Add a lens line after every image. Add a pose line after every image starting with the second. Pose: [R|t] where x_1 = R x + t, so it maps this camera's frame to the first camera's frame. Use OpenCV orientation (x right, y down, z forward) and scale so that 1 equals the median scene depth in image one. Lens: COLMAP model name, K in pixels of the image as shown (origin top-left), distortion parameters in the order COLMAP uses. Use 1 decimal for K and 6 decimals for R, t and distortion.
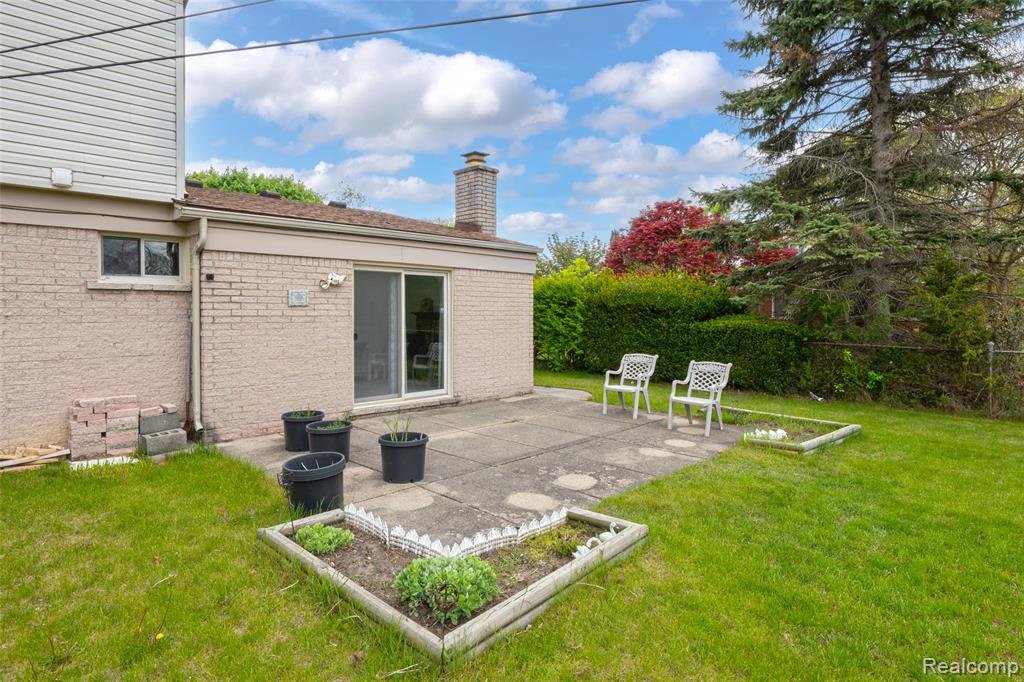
lens RADIAL K [[356.3, 0, 512.7], [0, 356.3, 319.8], [0, 0, 1]] dist [-0.011632, 0.000074]
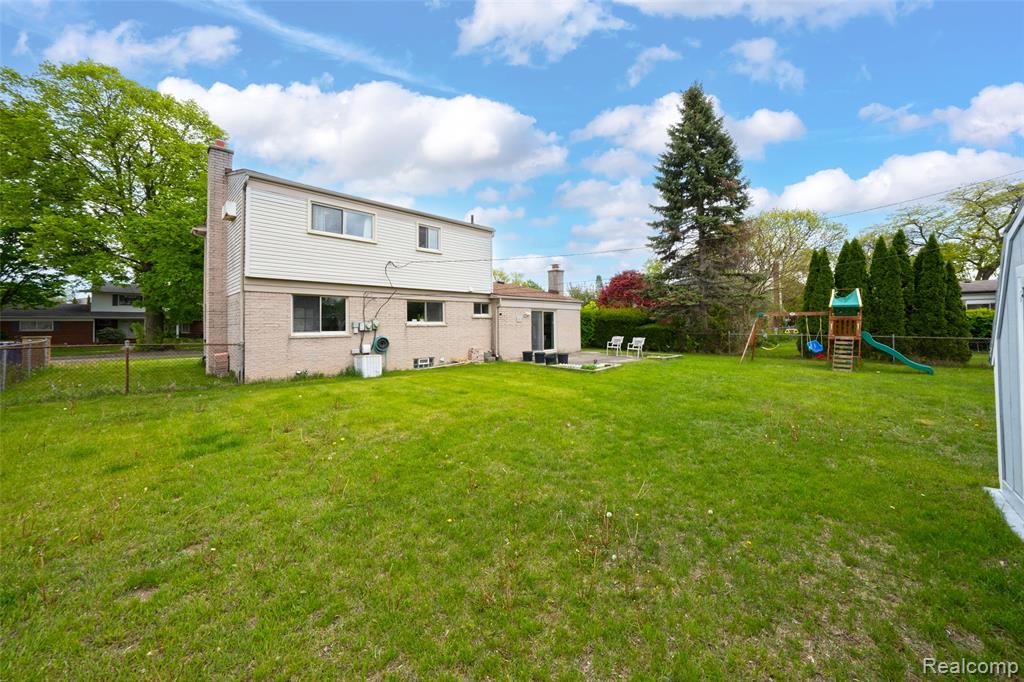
lens RADIAL K [[356.3, 0, 512.7], [0, 356.3, 319.8], [0, 0, 1]] dist [-0.011632, 0.000074]
pose [[0.997455, -0.010738, 0.070482, -0.719351], [0.013813, 0.998967, -0.043293, 0.068947], [-0.069945, 0.044157, 0.996573, -1.890381]]
